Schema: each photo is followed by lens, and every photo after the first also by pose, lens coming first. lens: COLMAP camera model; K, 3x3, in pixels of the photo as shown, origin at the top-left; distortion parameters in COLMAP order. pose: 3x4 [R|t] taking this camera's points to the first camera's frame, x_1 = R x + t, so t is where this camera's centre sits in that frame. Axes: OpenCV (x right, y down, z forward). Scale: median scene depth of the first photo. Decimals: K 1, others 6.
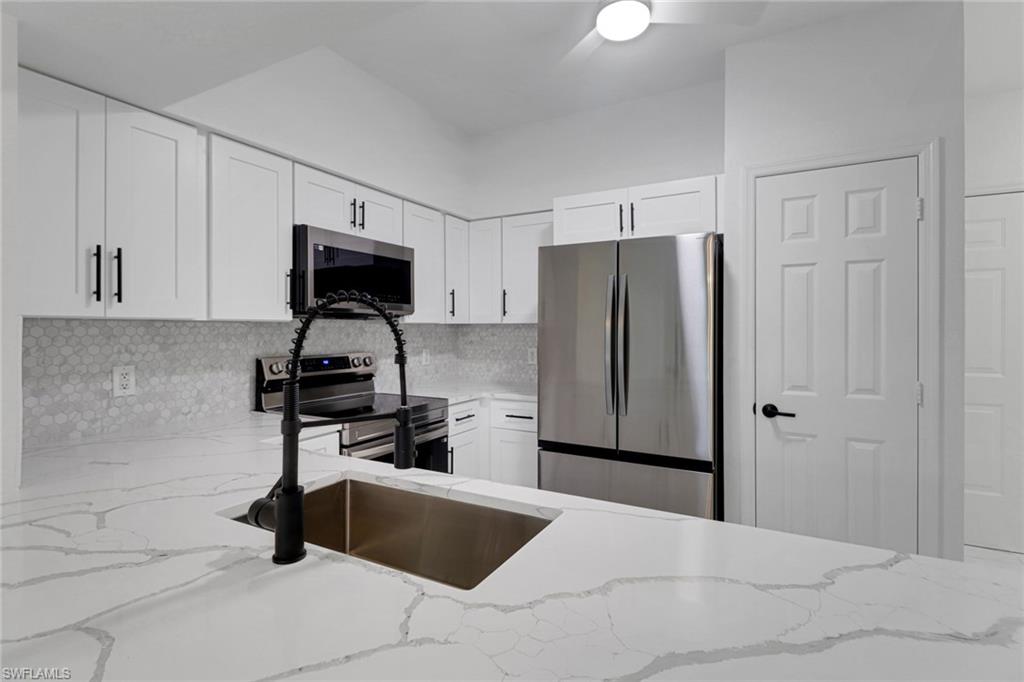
lens RADIAL K [[491.3, 0, 514.0], [0, 491.3, 327.9], [0, 0, 1]] dist [0.018263, -0.013878]
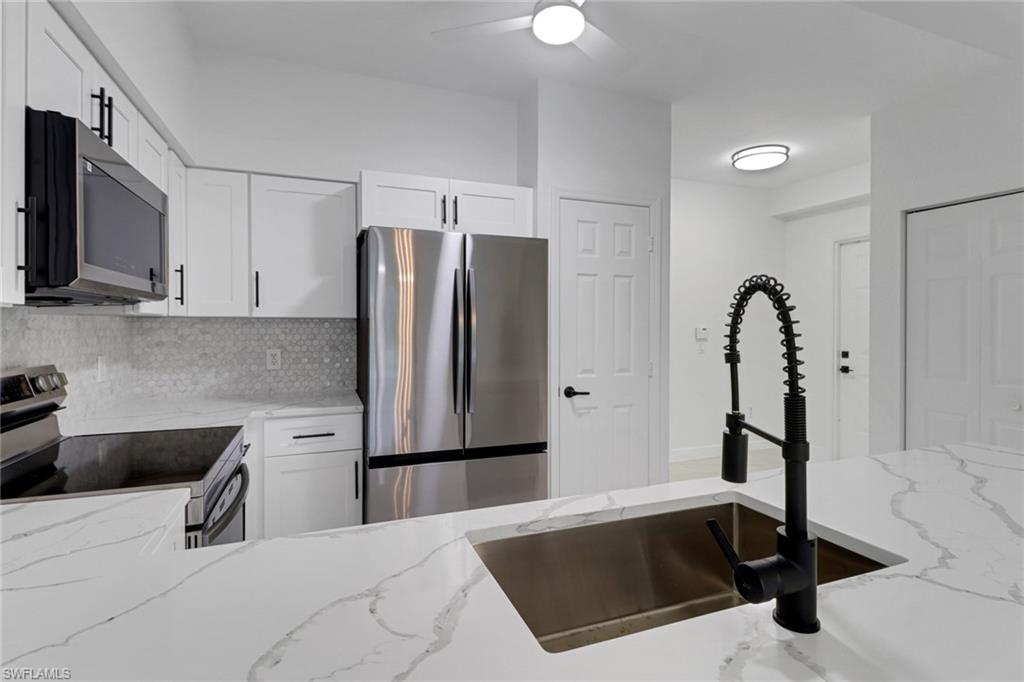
lens RADIAL K [[491.3, 0, 514.0], [0, 491.3, 327.9], [0, 0, 1]] dist [0.018263, -0.013878]
pose [[0.646497, -0.001441, 0.762915, -0.548964], [-0.003933, 0.999979, 0.005221, 0.003588], [-0.762906, -0.006375, 0.646478, 0.350424]]
